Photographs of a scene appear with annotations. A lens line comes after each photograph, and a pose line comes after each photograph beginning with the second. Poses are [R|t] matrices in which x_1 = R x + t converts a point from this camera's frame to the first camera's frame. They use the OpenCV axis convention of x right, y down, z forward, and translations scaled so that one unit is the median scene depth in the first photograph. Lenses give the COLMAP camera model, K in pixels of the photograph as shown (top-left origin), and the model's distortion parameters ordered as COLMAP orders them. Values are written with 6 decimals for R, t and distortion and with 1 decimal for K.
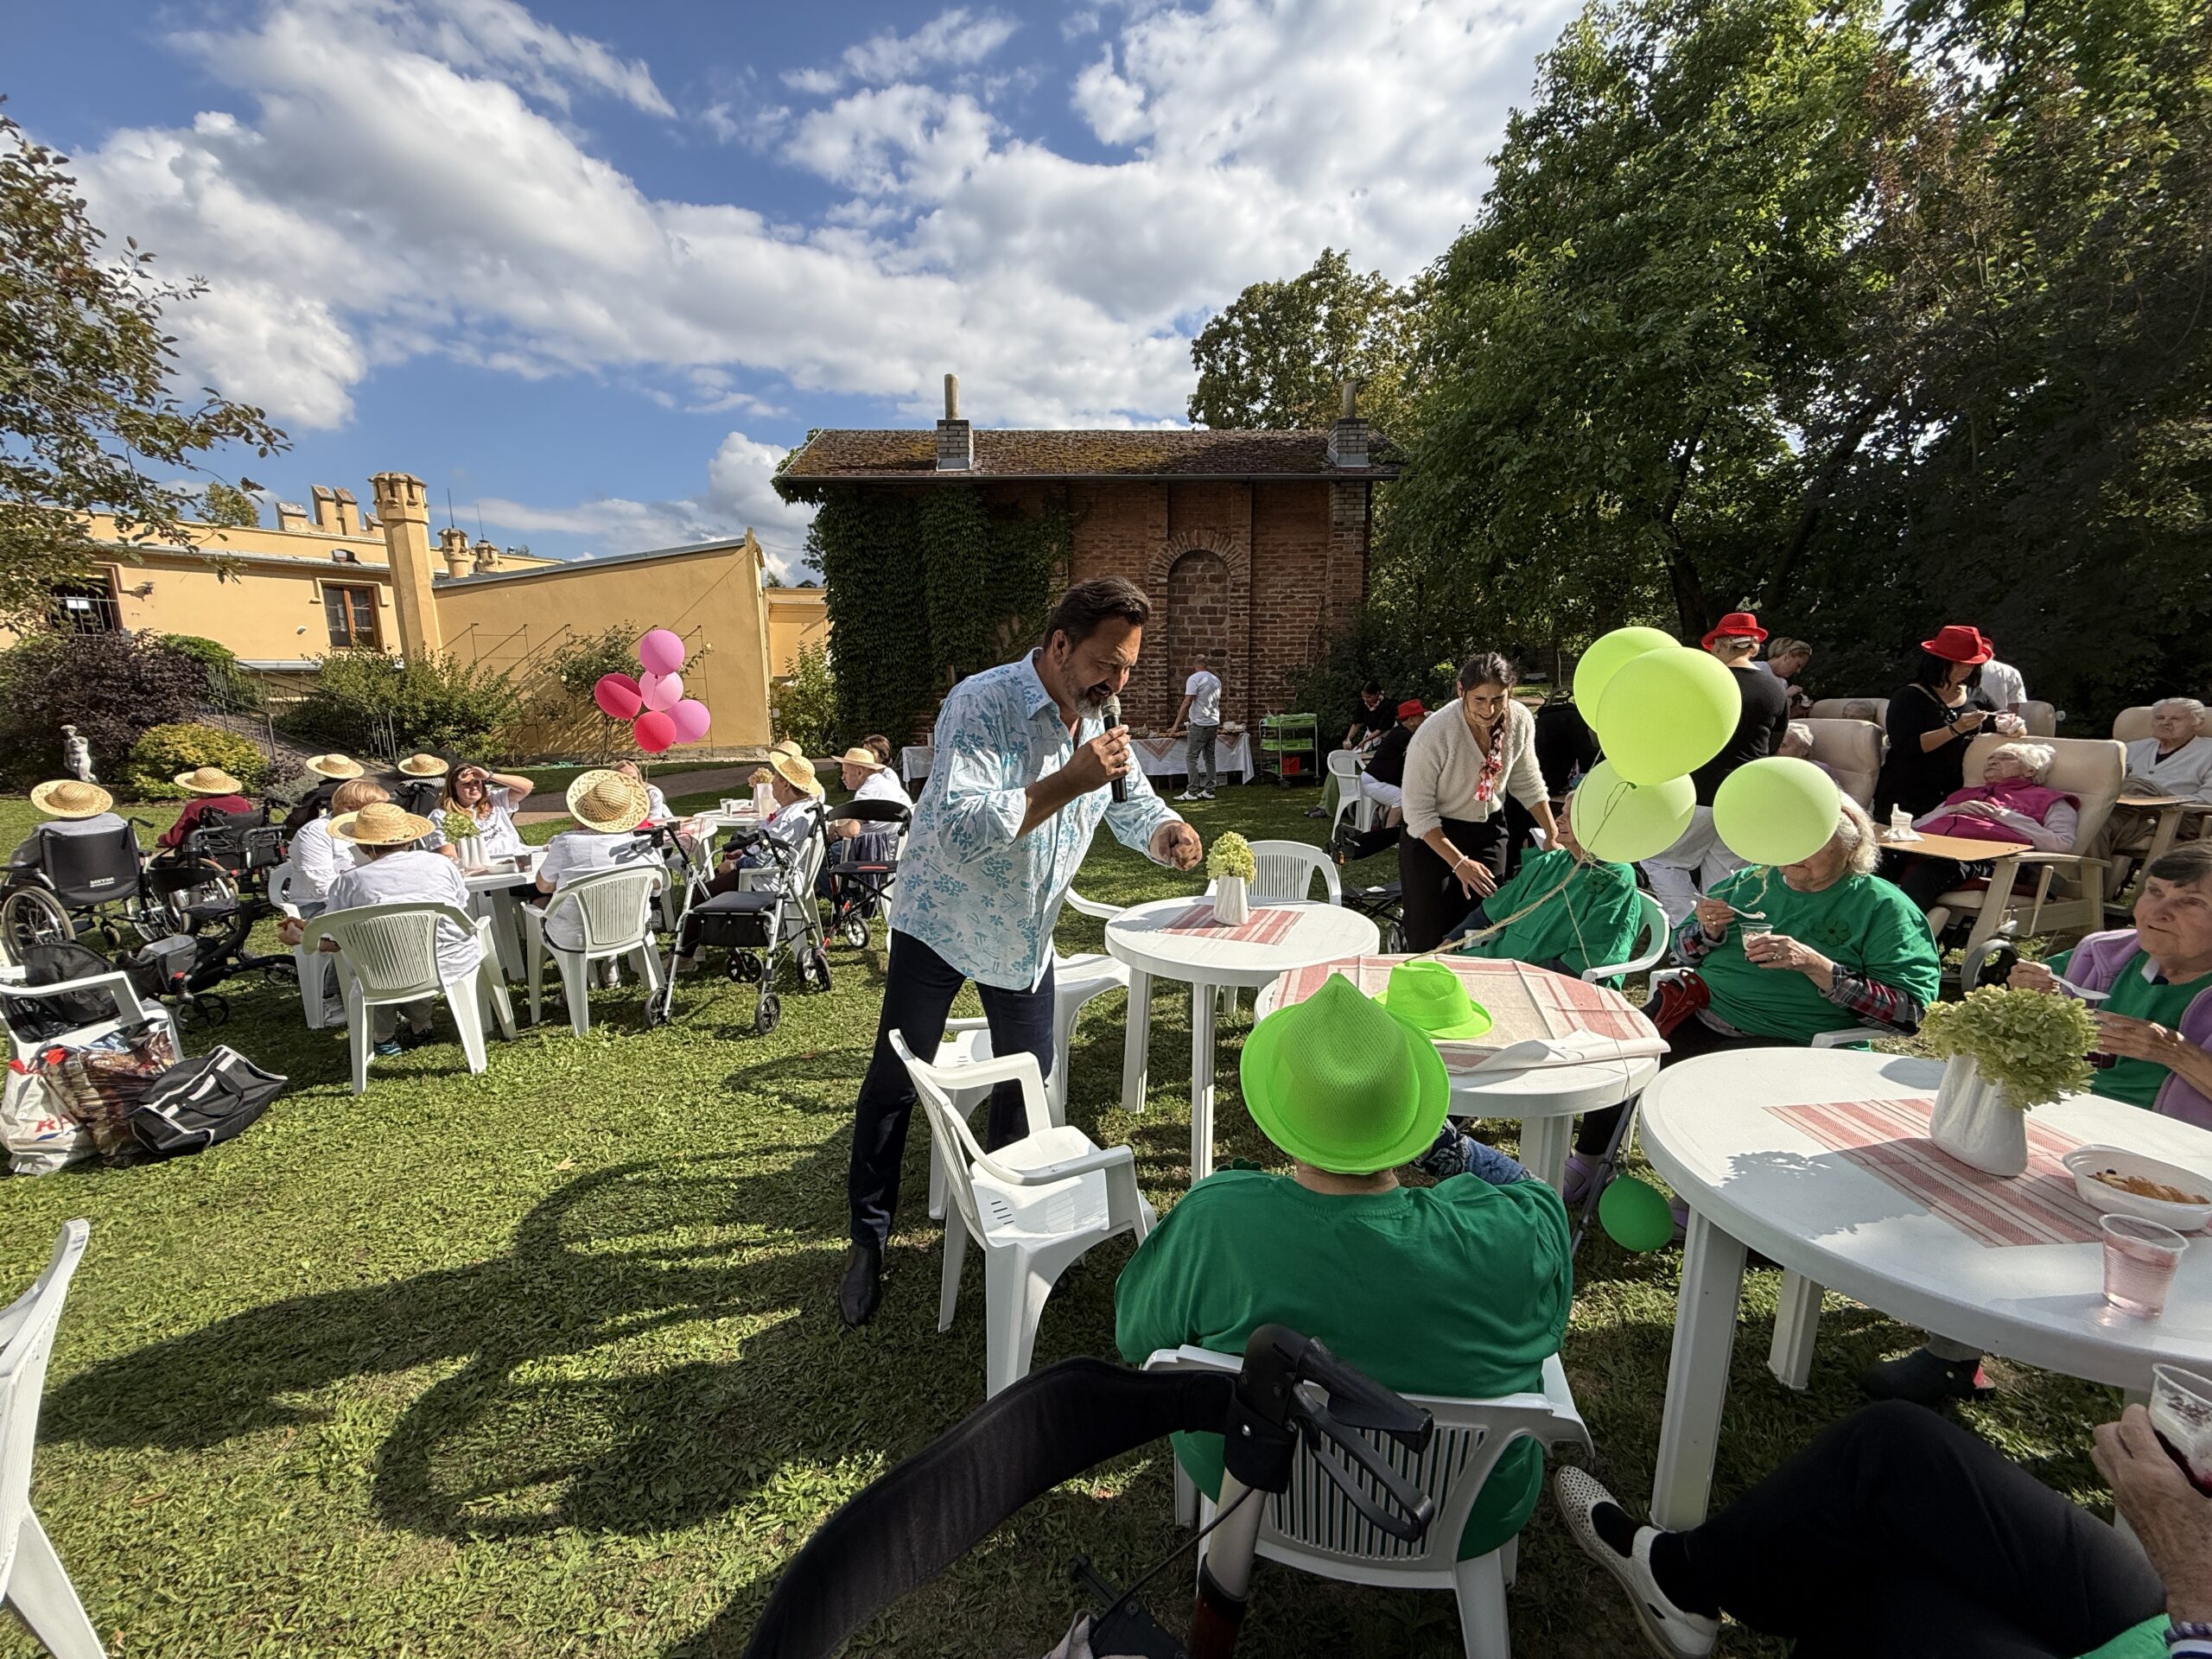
lens RADIAL K [[893.8, 0, 1106.0], [0, 893.8, 829.5], [0, 0, 1]] dist [0.001094, 0.000251]
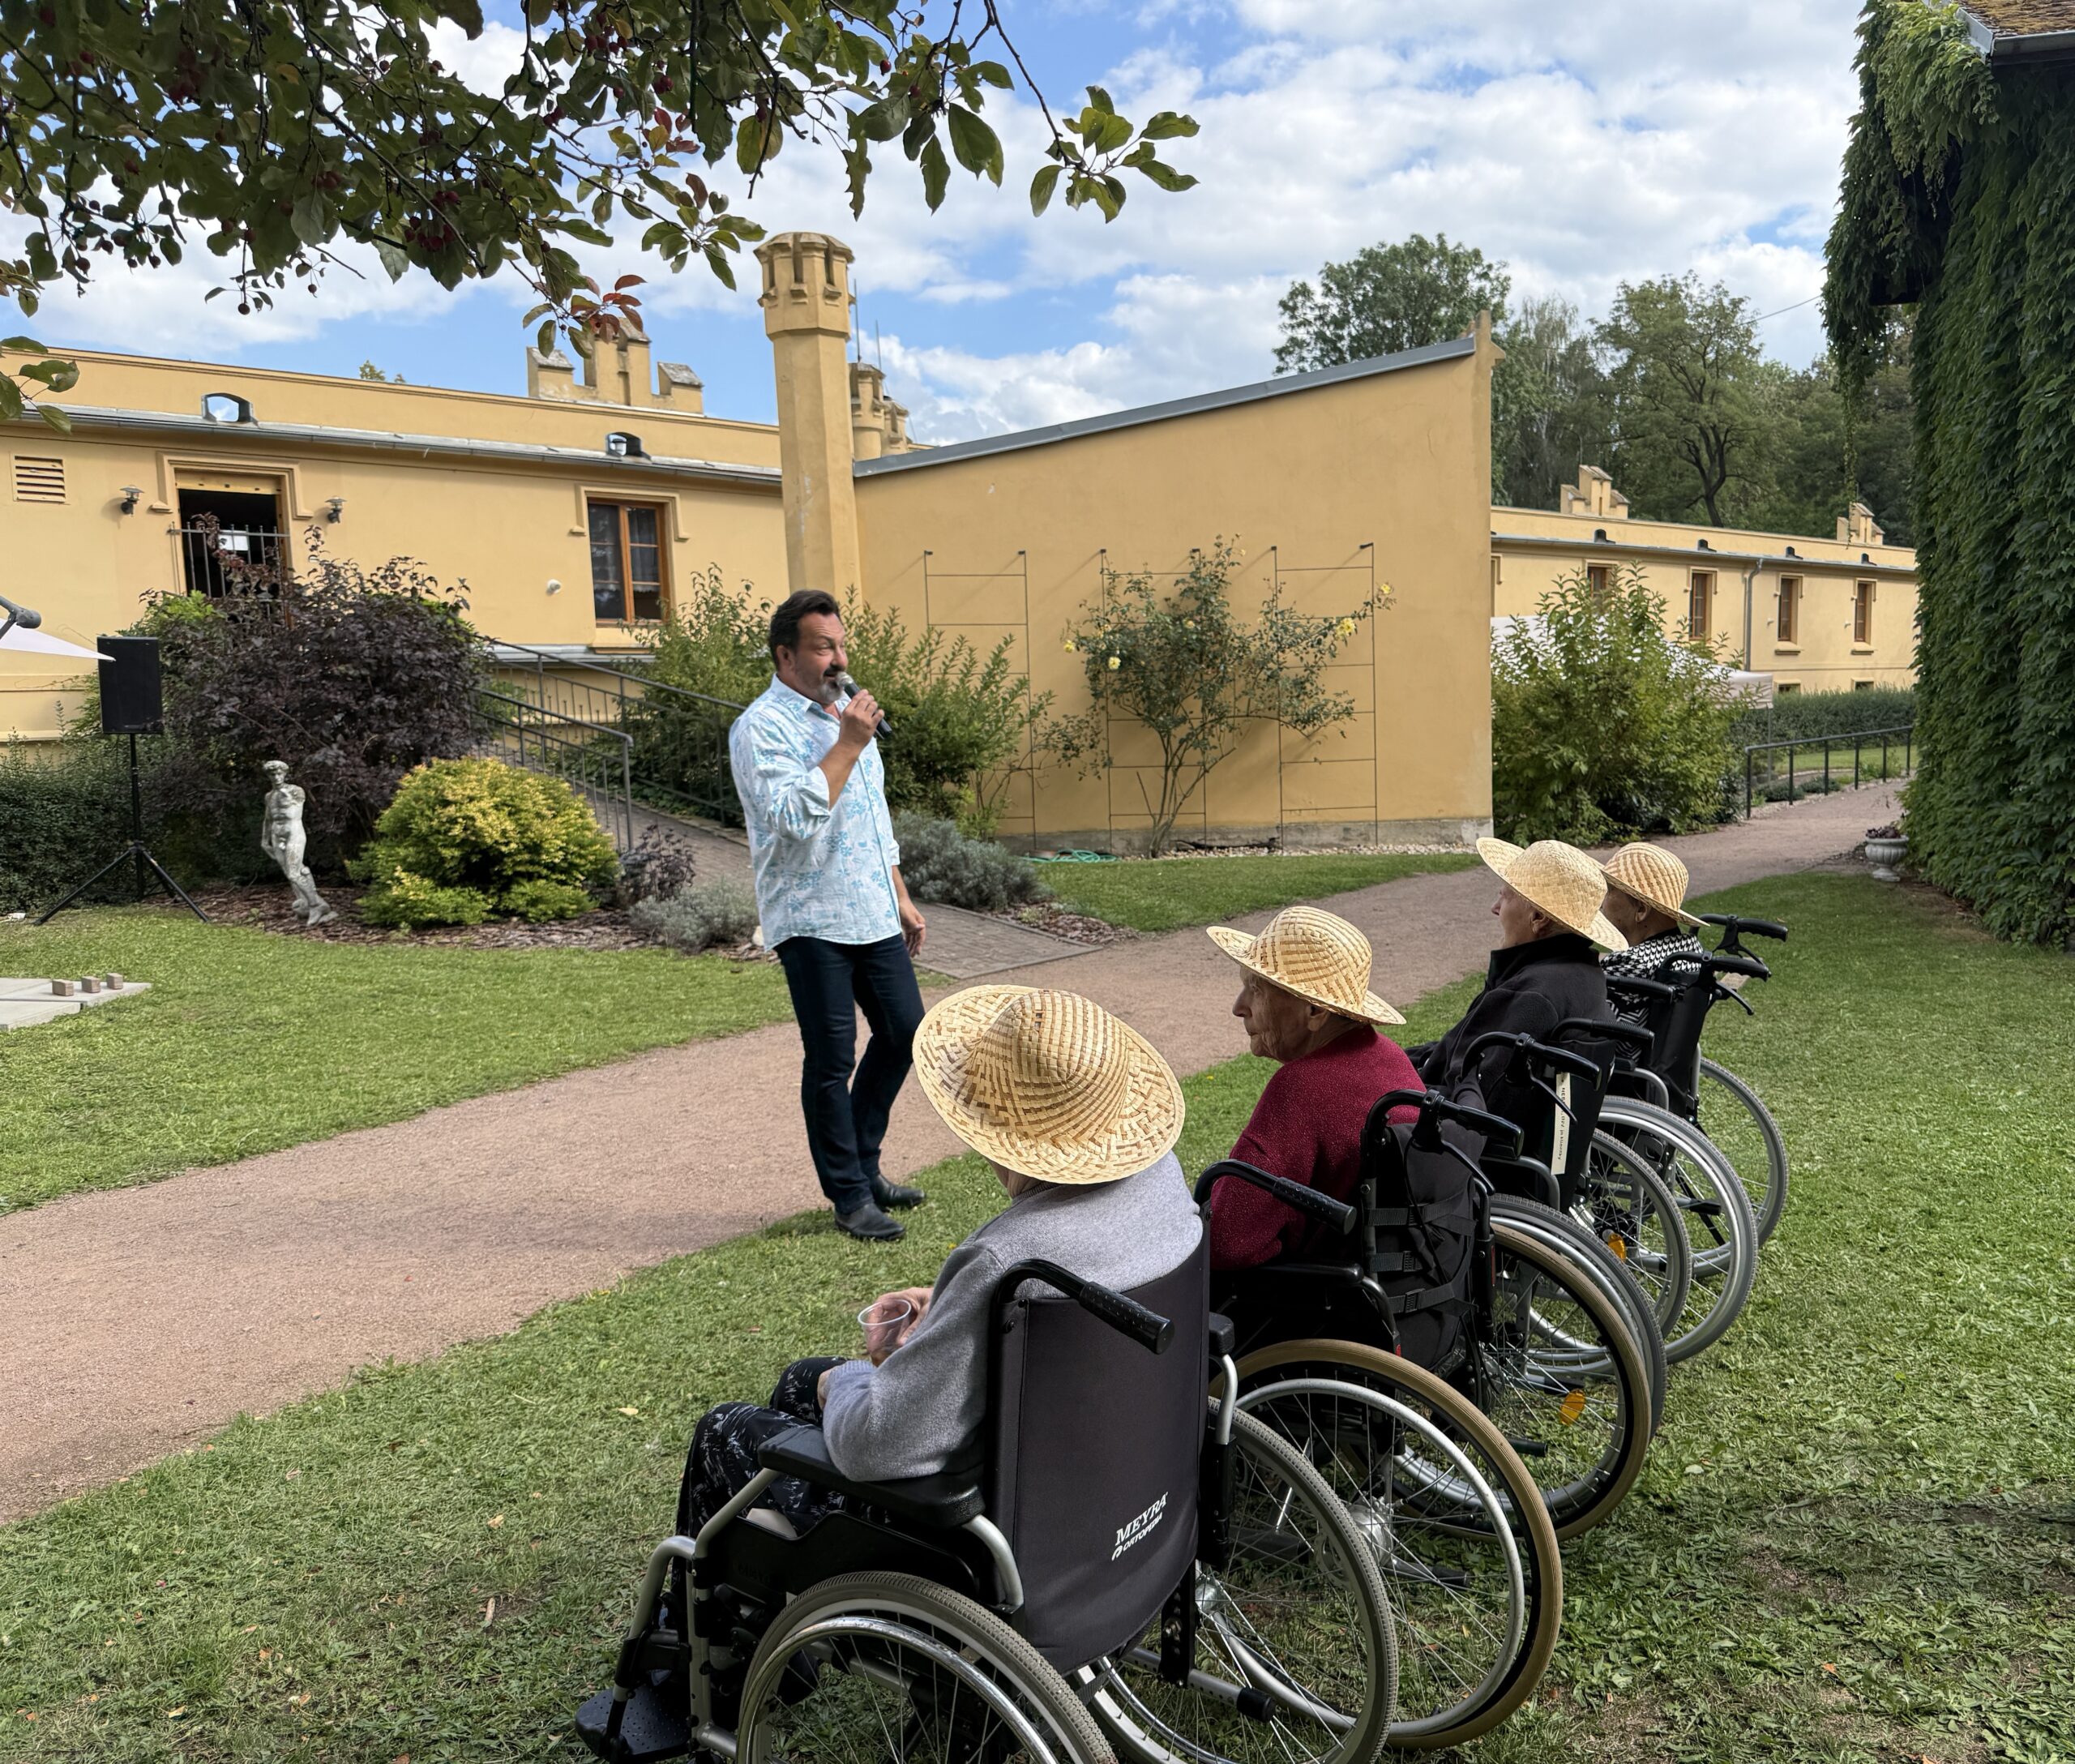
lens RADIAL K [[1661.5, 0, 1182.5], [0, 1661.5, 891.8], [0, 0, 1]] dist [0.144467, -0.246956]
pose [[0.958560, 0.021808, -0.284056, -0.425566], [-0.035830, 0.998377, -0.044263, -0.024567], [0.282630, 0.052607, 0.957785, 0.274465]]
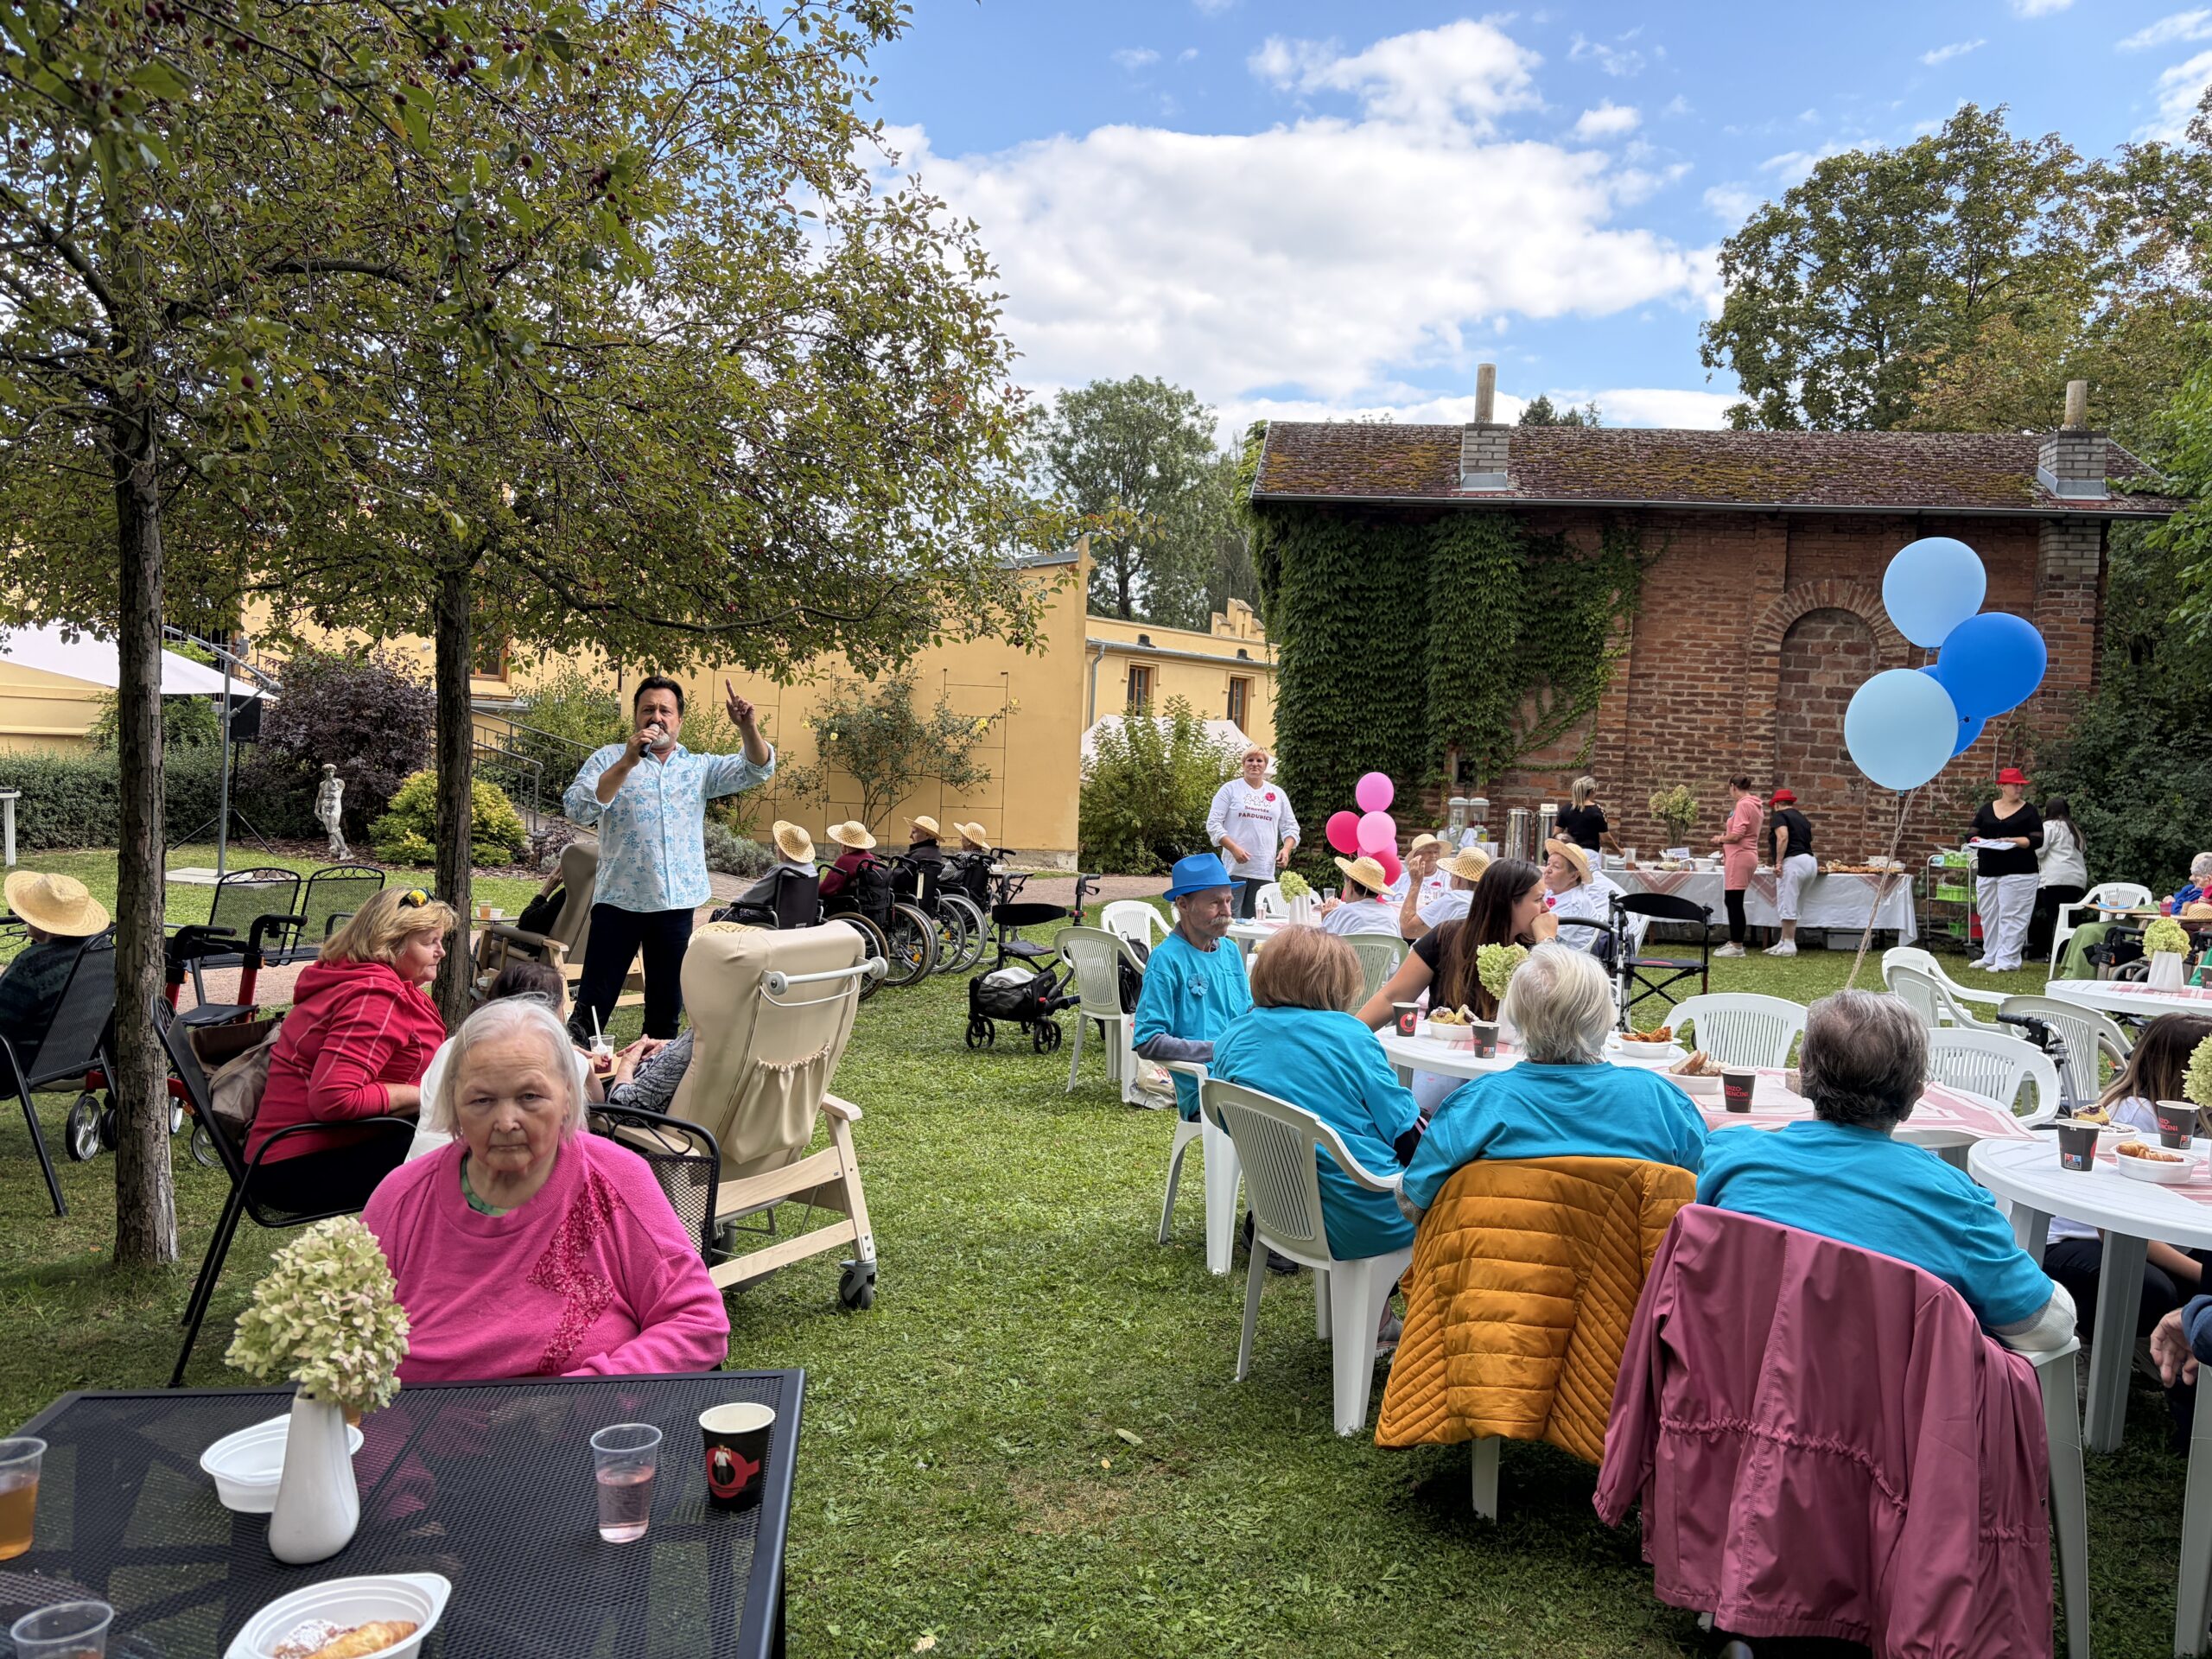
lens RADIAL K [[1696.5, 0, 1117.3], [0, 1696.5, 820.7], [0, 0, 1]] dist [0.043484, -0.043330]
pose [[0.982948, 0.063234, -0.172672, -0.192371], [-0.086470, 0.987664, -0.130548, 0.066466], [0.162287, 0.143253, 0.976290, -0.336675]]
